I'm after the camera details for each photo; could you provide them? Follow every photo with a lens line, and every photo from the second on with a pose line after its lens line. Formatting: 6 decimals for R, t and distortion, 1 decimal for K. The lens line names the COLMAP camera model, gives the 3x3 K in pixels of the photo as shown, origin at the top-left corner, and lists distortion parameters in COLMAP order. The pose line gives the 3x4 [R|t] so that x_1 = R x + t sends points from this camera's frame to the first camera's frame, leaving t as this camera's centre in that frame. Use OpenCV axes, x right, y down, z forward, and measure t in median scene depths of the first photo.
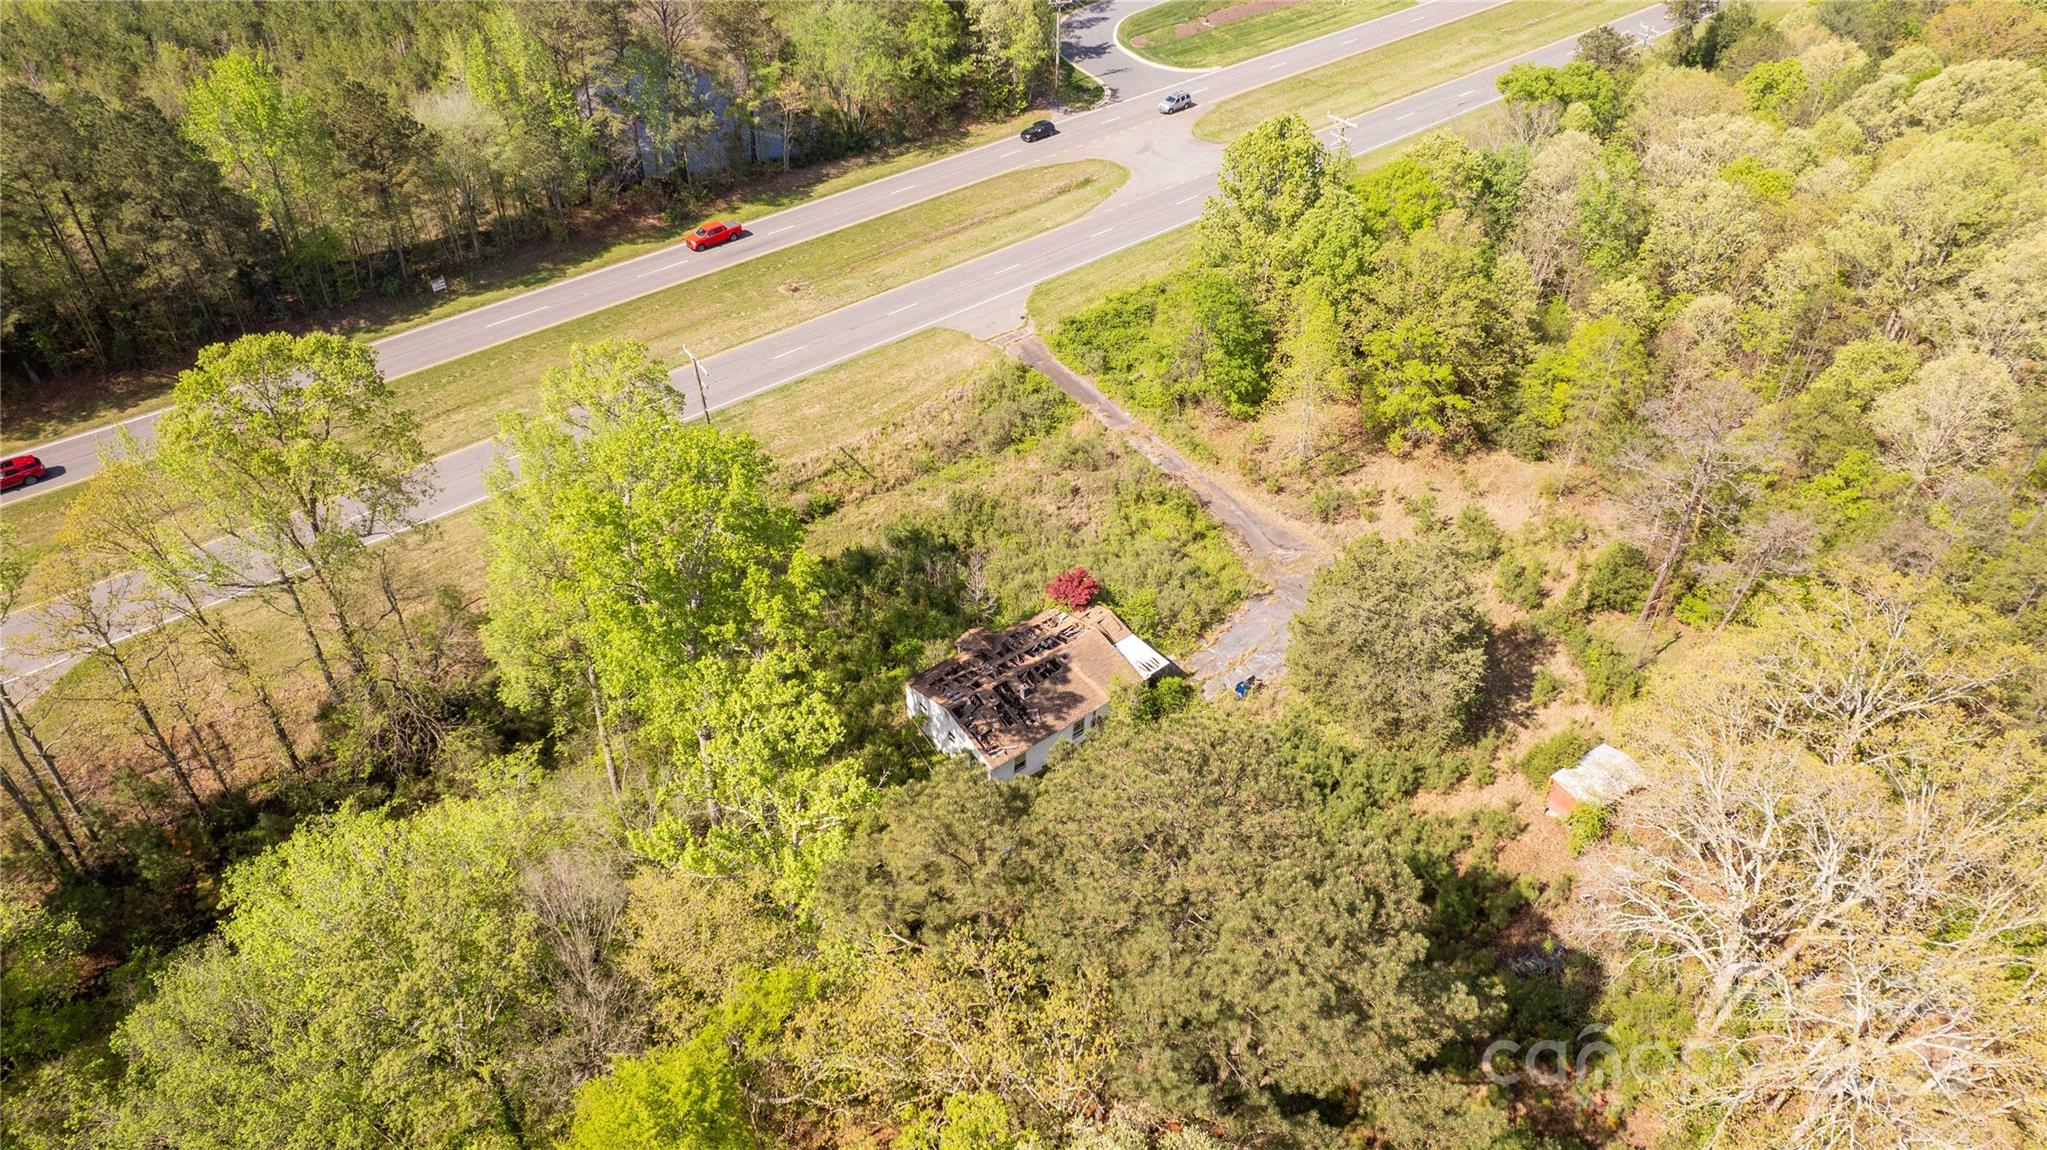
lens RADIAL K [[1331.9, 0, 1013.2], [0, 1331.9, 567.9], [0, 0, 1]] dist [-0.106942, 0.090101]
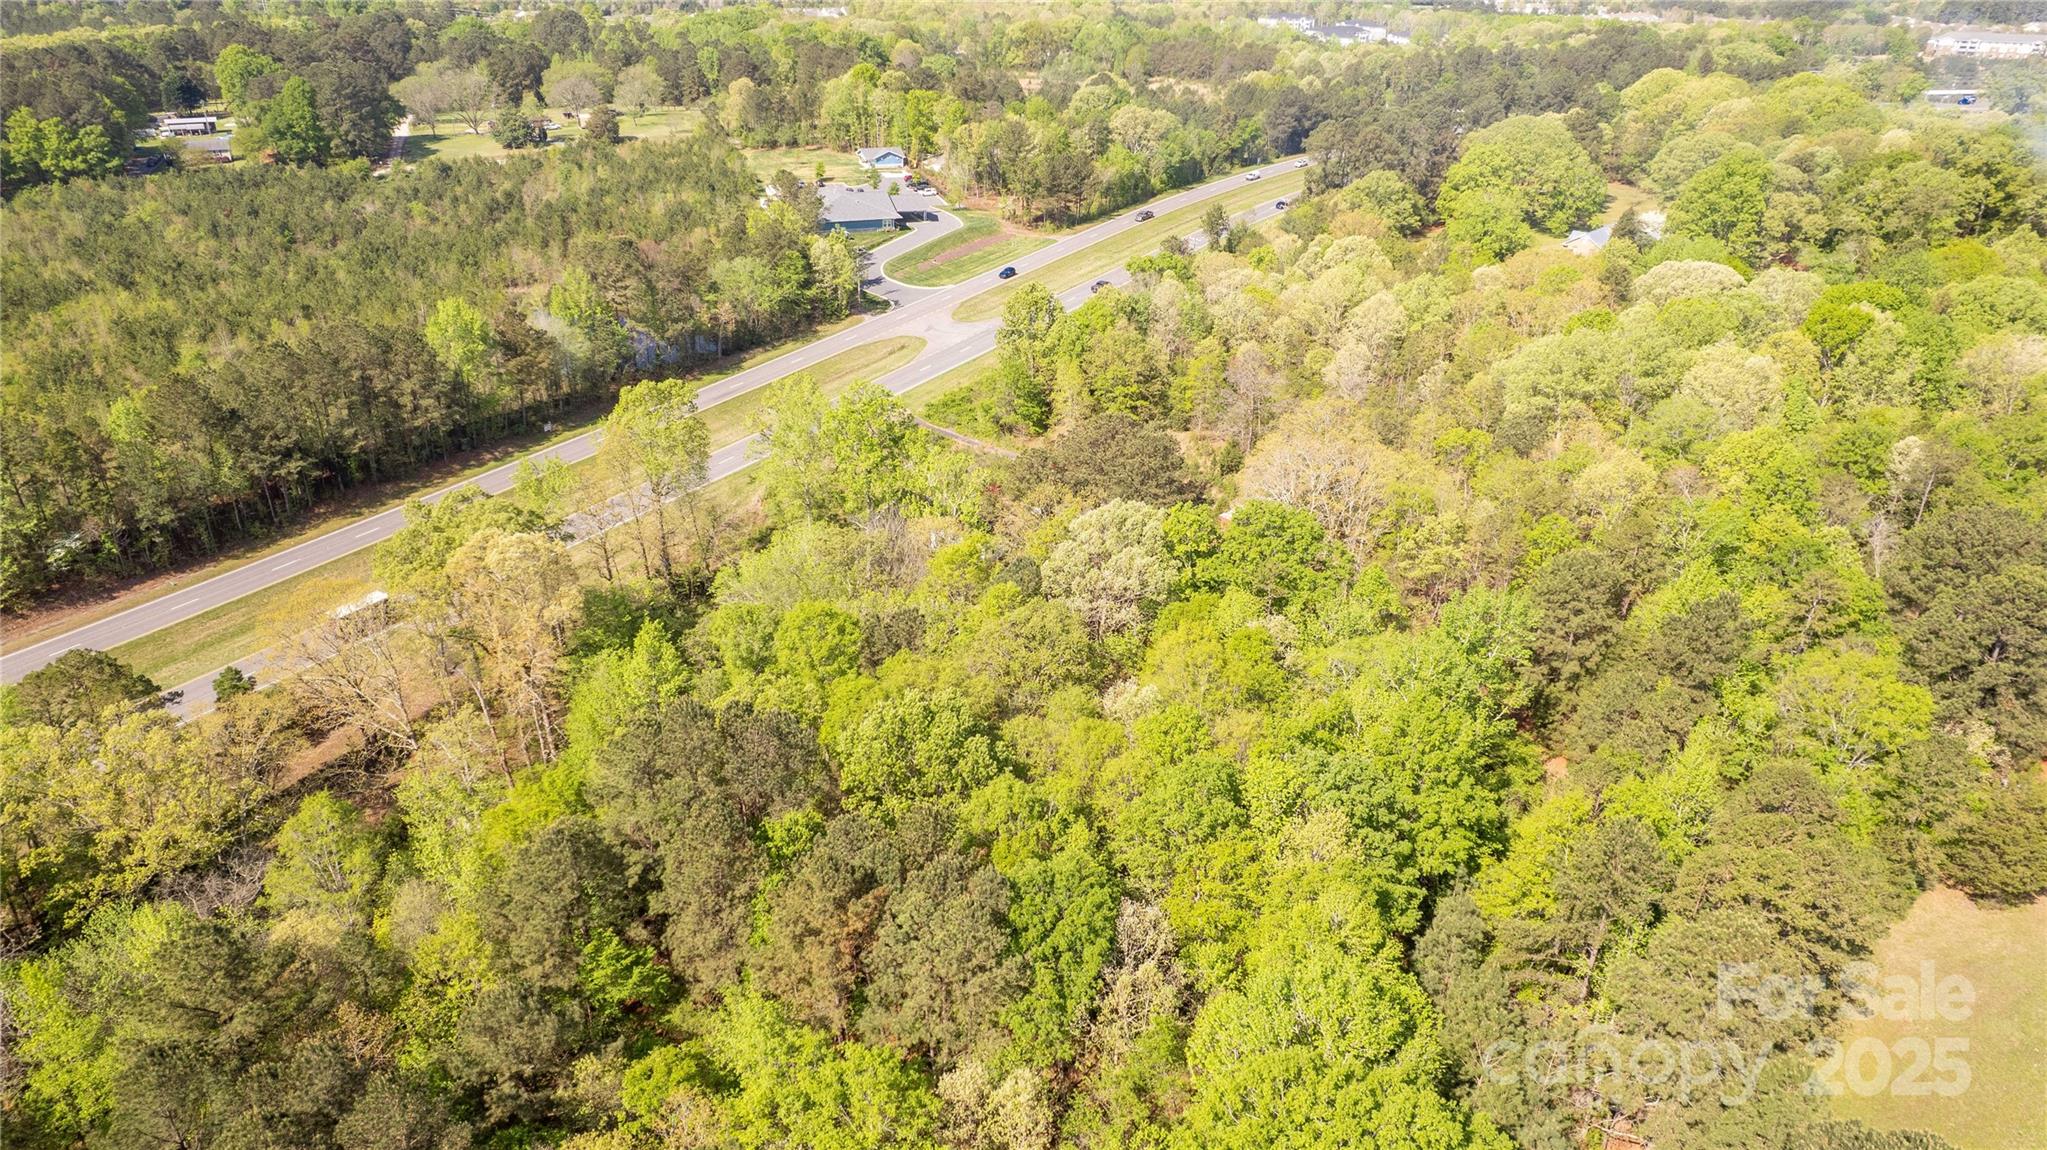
lens RADIAL K [[1331.9, 0, 1013.2], [0, 1331.9, 567.9], [0, 0, 1]] dist [-0.106942, 0.090101]
pose [[0.955456, -0.128845, 0.265525, -0.354831], [0.179479, 0.967858, -0.176179, 0.365819], [-0.234290, 0.215988, 0.947870, -0.697569]]
